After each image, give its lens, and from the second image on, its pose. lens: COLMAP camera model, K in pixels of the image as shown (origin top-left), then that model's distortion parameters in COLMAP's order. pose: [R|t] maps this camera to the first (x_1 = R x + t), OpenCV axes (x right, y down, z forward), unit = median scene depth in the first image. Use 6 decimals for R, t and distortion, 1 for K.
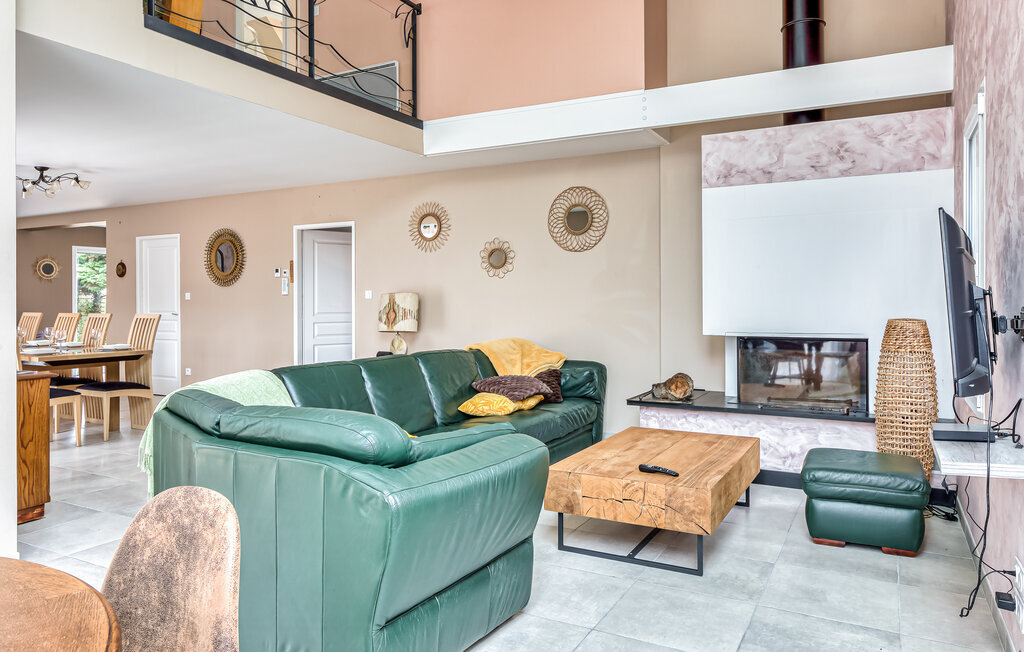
lens RADIAL K [[689.3, 0, 509.9], [0, 689.3, 308.1], [0, 0, 1]] dist [0.001351, 0.001725]
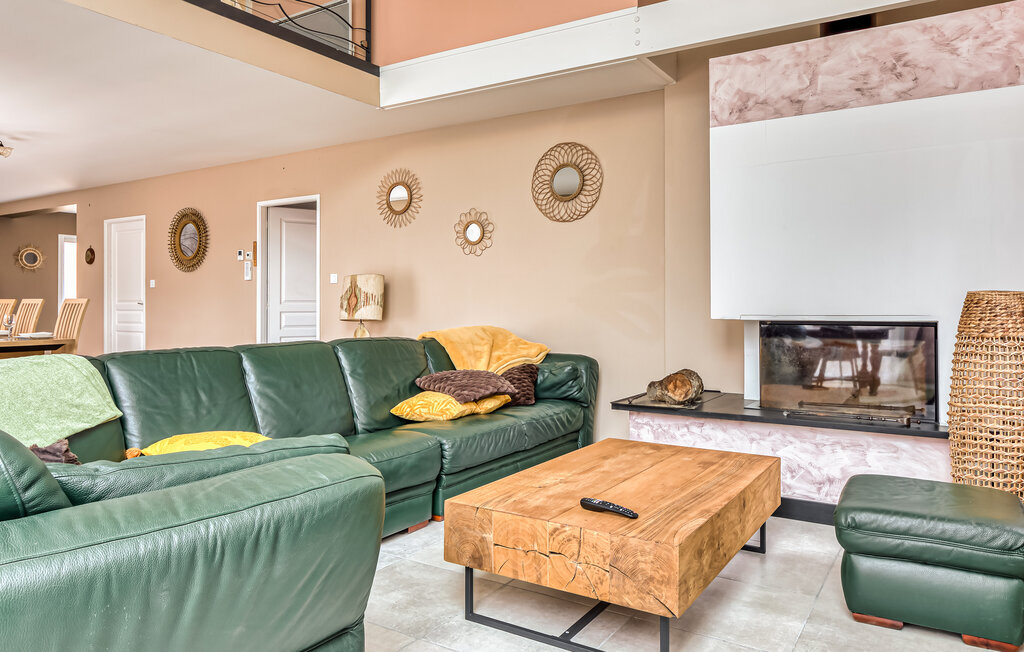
lens RADIAL K [[686.6, 0, 507.7], [0, 686.6, 305.8], [0, 0, 1]] dist [0.002892, 0.000565]
pose [[0.997033, 0.001038, -0.076968, 0.115108], [-0.001693, 0.999963, -0.008448, 0.031720], [0.076957, 0.008553, 0.996998, 0.225904]]
